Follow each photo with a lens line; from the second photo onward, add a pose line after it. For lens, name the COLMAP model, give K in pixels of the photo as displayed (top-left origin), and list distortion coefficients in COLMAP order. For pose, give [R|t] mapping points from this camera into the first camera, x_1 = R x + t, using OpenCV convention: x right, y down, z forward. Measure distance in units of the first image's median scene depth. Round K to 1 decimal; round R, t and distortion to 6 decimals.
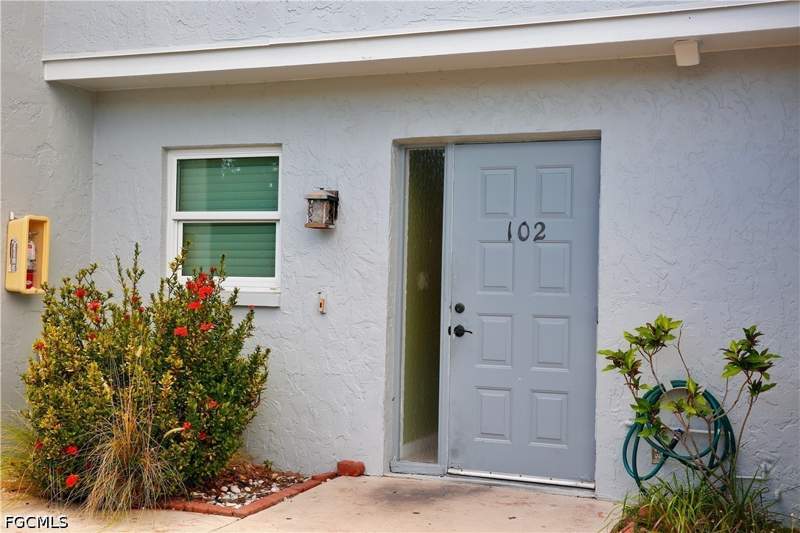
lens RADIAL K [[1098.3, 0, 399.0], [0, 1098.3, 271.1], [0, 0, 1]] dist [0.085877, 0.000000]
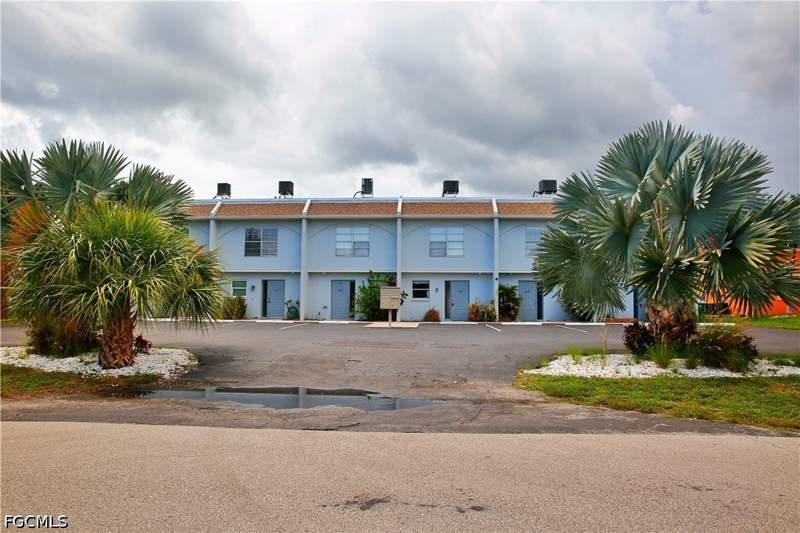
lens RADIAL K [[544.6, 0, 403.5], [0, 544.6, 262.4], [0, 0, 1]] dist [-0.075177, 0.003813]
pose [[0.942137, 0.012225, 0.335004, -0.386198], [0.007390, 0.998335, -0.057214, -0.003218], [-0.335145, 0.056379, 0.940478, -3.435215]]
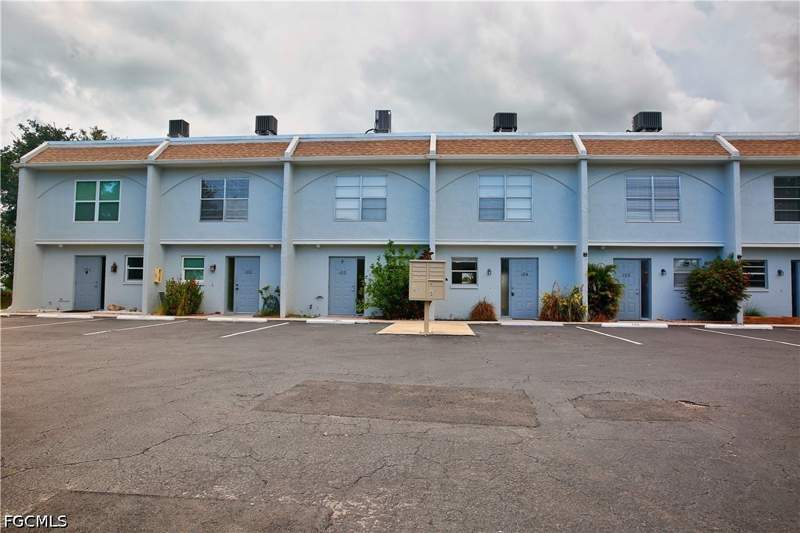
lens RADIAL K [[544.6, 0, 398.9], [0, 544.6, 268.9], [0, 0, 1]] dist [-0.075177, 0.003813]
pose [[0.953432, 0.006150, 0.301546, 0.007536], [0.003499, 0.999499, -0.031449, 0.041262], [-0.301588, 0.031039, 0.952933, -2.015634]]
